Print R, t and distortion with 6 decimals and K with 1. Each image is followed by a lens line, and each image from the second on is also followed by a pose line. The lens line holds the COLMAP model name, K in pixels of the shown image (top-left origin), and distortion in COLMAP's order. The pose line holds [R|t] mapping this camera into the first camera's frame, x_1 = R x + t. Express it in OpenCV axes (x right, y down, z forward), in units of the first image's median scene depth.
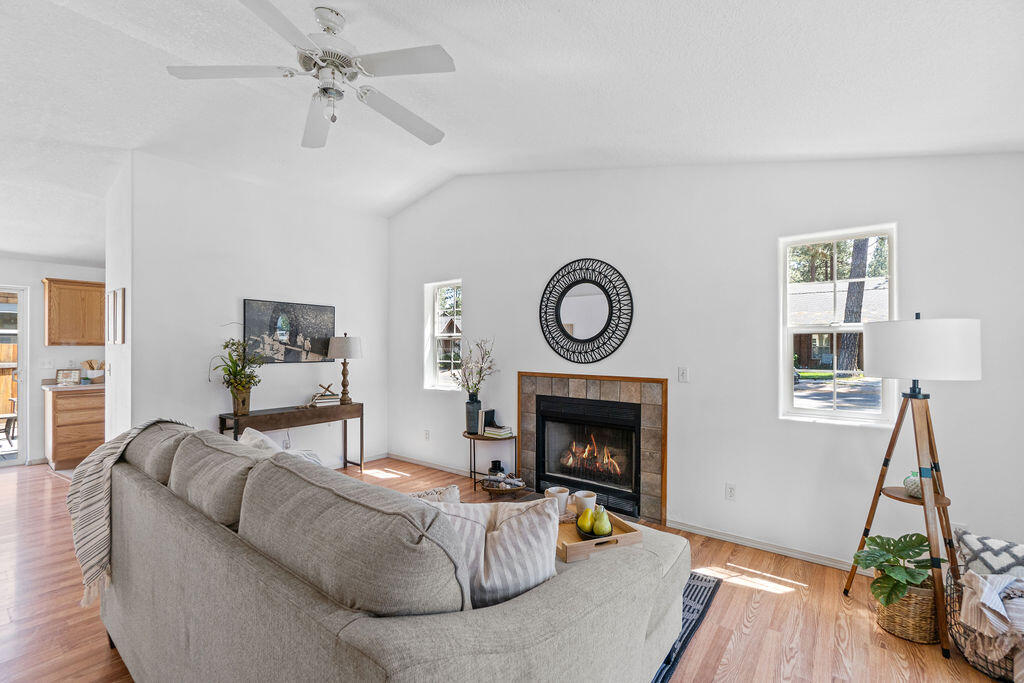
lens RADIAL K [[431.5, 0, 512.0], [0, 431.5, 341.5], [0, 0, 1]] dist [-0.001247, 0.000213]
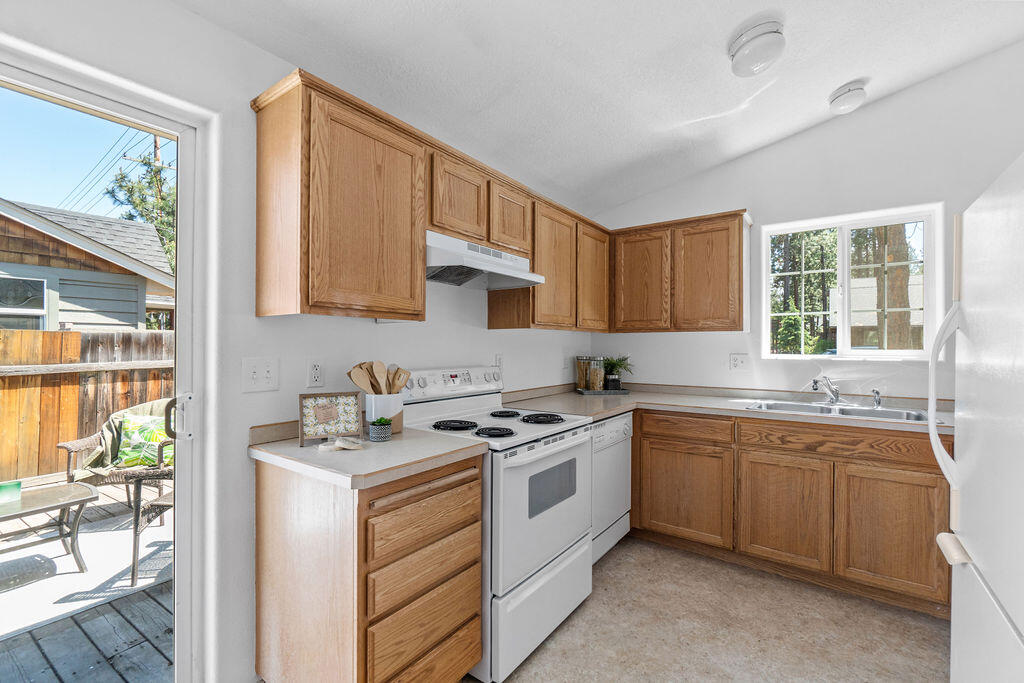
lens RADIAL K [[431.5, 0, 512.0], [0, 431.5, 341.5], [0, 0, 1]] dist [-0.001247, 0.000213]
pose [[0.999627, 0.006072, 0.026615, -0.360198], [-0.006064, 0.999982, -0.000417, 0.010589], [-0.026617, 0.000255, 0.999646, 0.271954]]
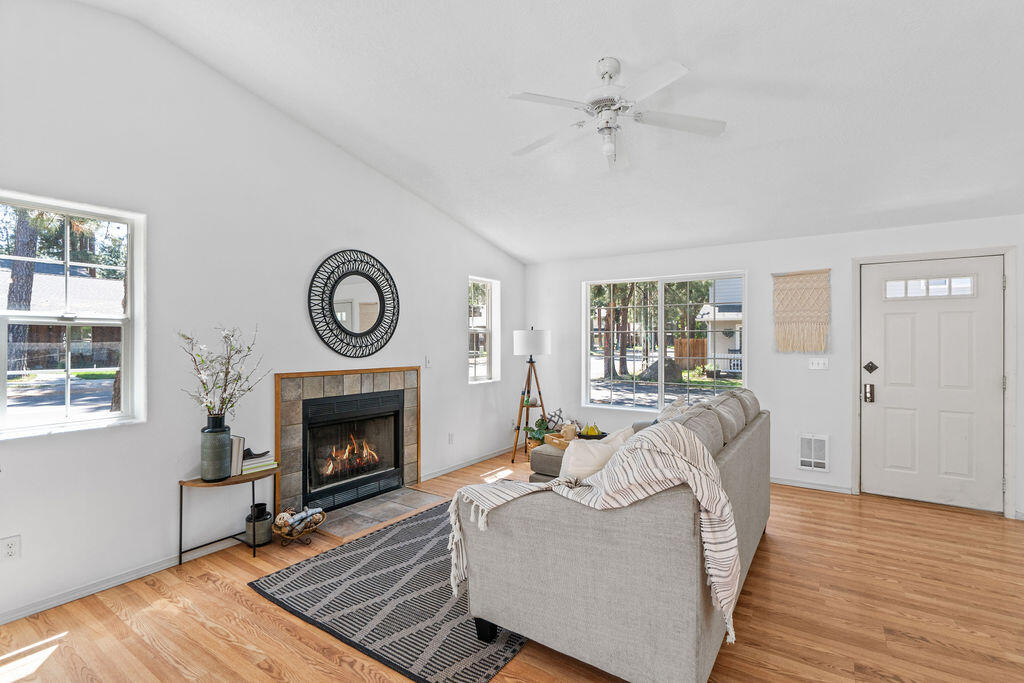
lens RADIAL K [[482.4, 0, 512.0], [0, 482.4, 341.5], [0, 0, 1]] dist [0.002702, 0.000520]
pose [[-0.065617, 0.000686, 0.997845, -0.938784], [-0.012856, 0.999916, -0.001533, 0.011595], [-0.997762, -0.012929, -0.065603, 0.724653]]
